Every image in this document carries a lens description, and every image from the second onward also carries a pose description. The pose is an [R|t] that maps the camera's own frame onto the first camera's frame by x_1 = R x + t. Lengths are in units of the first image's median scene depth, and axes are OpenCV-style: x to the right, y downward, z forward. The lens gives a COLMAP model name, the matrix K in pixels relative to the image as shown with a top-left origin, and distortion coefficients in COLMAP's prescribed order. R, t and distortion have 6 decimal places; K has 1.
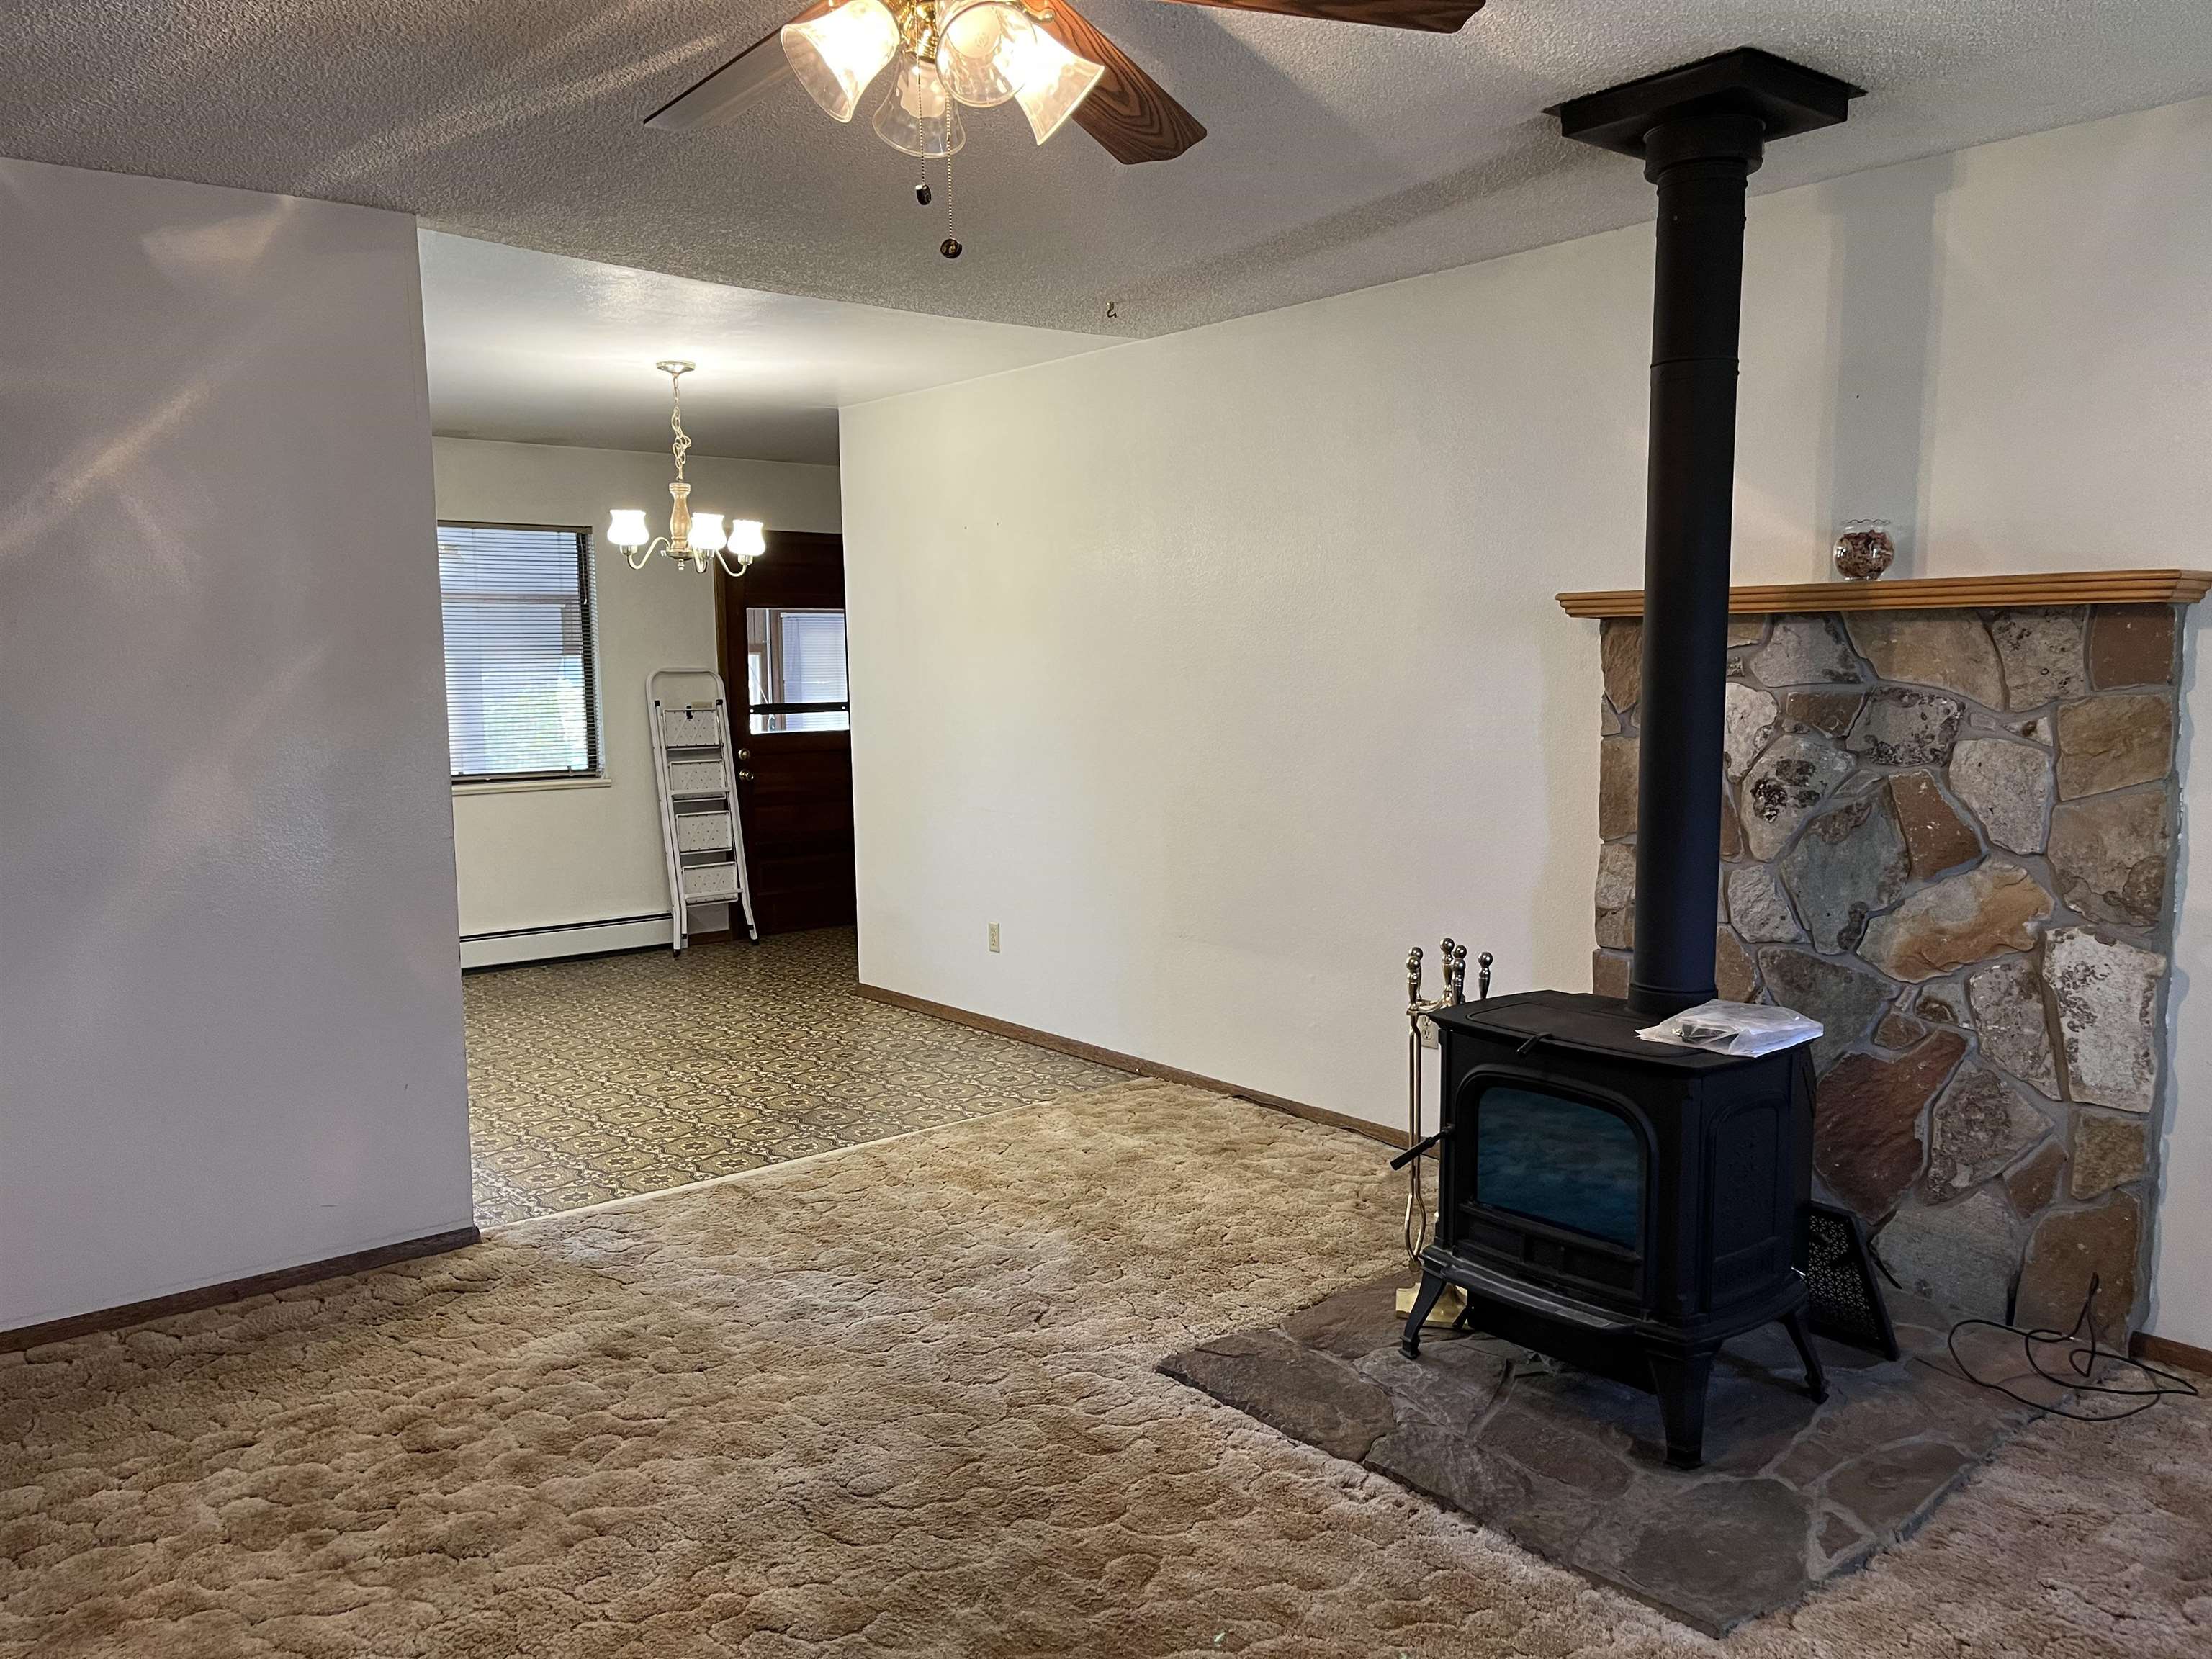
lens RADIAL K [[1672.3, 0, 1106.0], [0, 1672.3, 829.5], [0, 0, 1]] dist [0.022580, -0.001459]
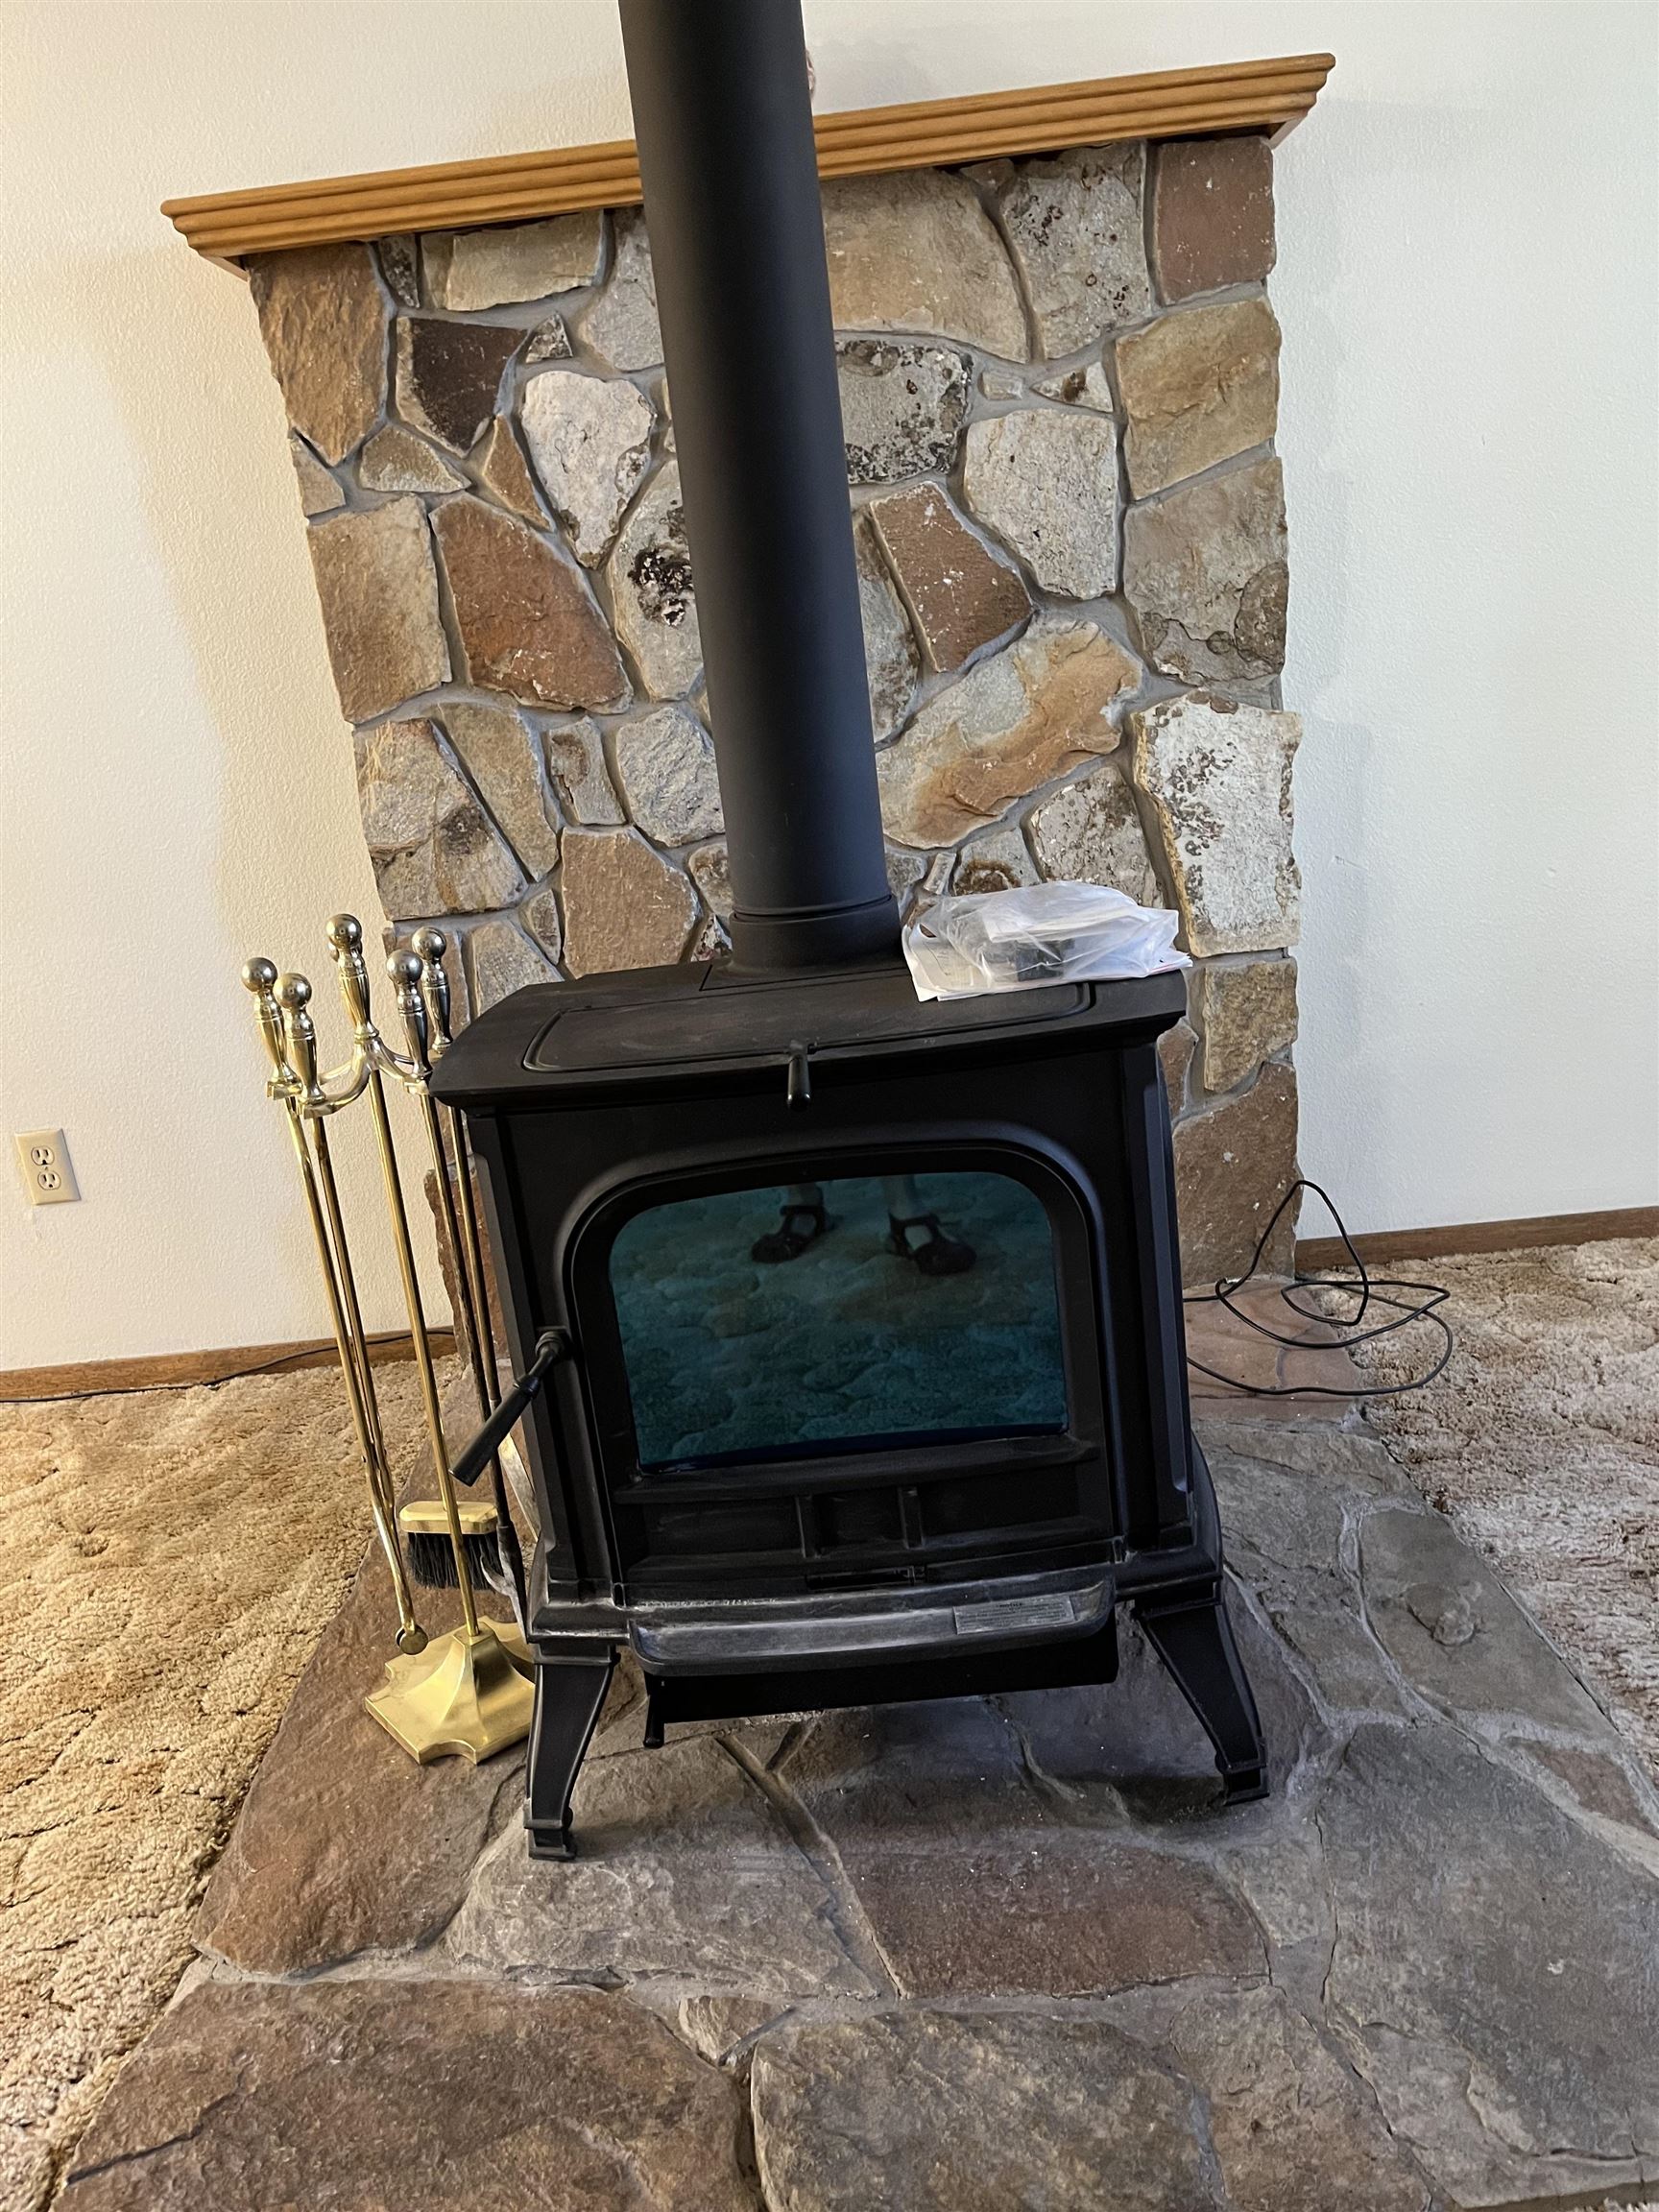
lens RADIAL K [[1672.3, 0, 828.9], [0, 1672.3, 1138.5], [0, 0, 1]] dist [0.022580, -0.001459]
pose [[0.641440, -0.292124, 0.709379, -0.029526], [0.183135, 0.956239, 0.228186, 0.046150], [-0.744995, -0.016455, 0.666868, 0.633065]]
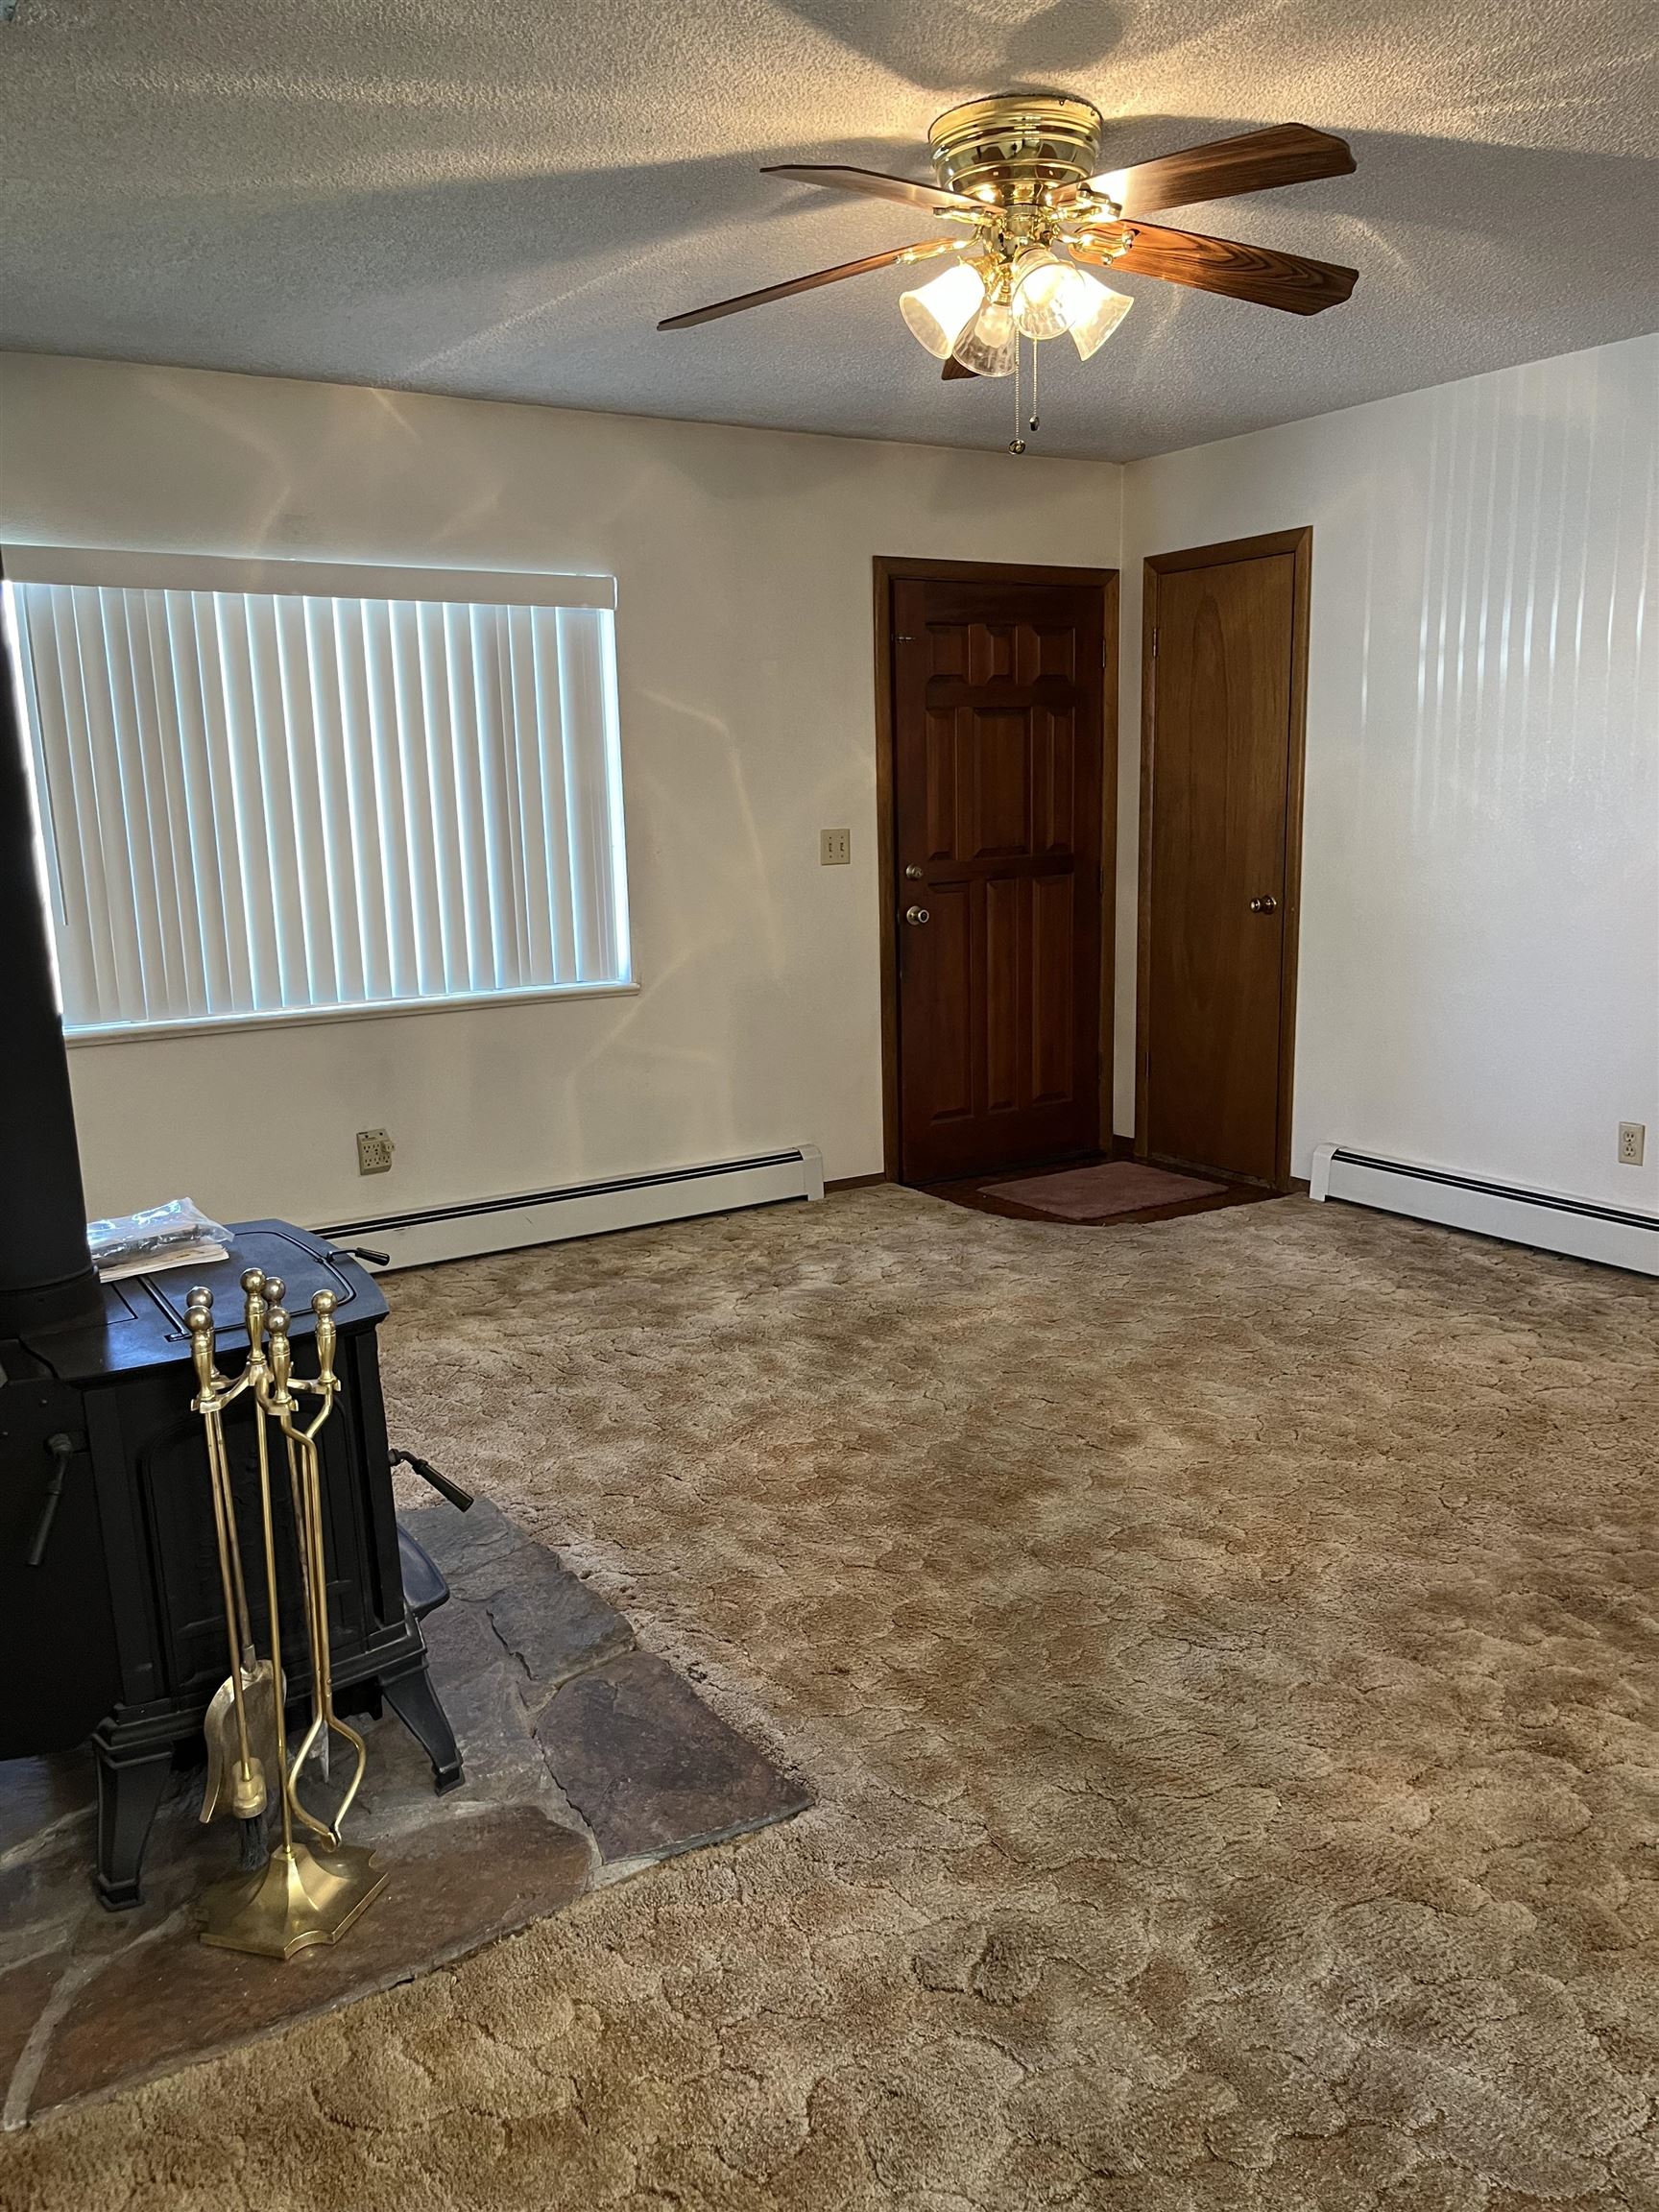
lens RADIAL K [[1672.3, 0, 828.9], [0, 1672.3, 1138.5], [0, 0, 1]] dist [0.022580, -0.001459]
pose [[-0.991863, 0.007570, 0.127081, -0.062883], [0.047411, 0.948388, 0.313547, -0.147030], [-0.118149, 0.317021, -0.941031, 1.498336]]
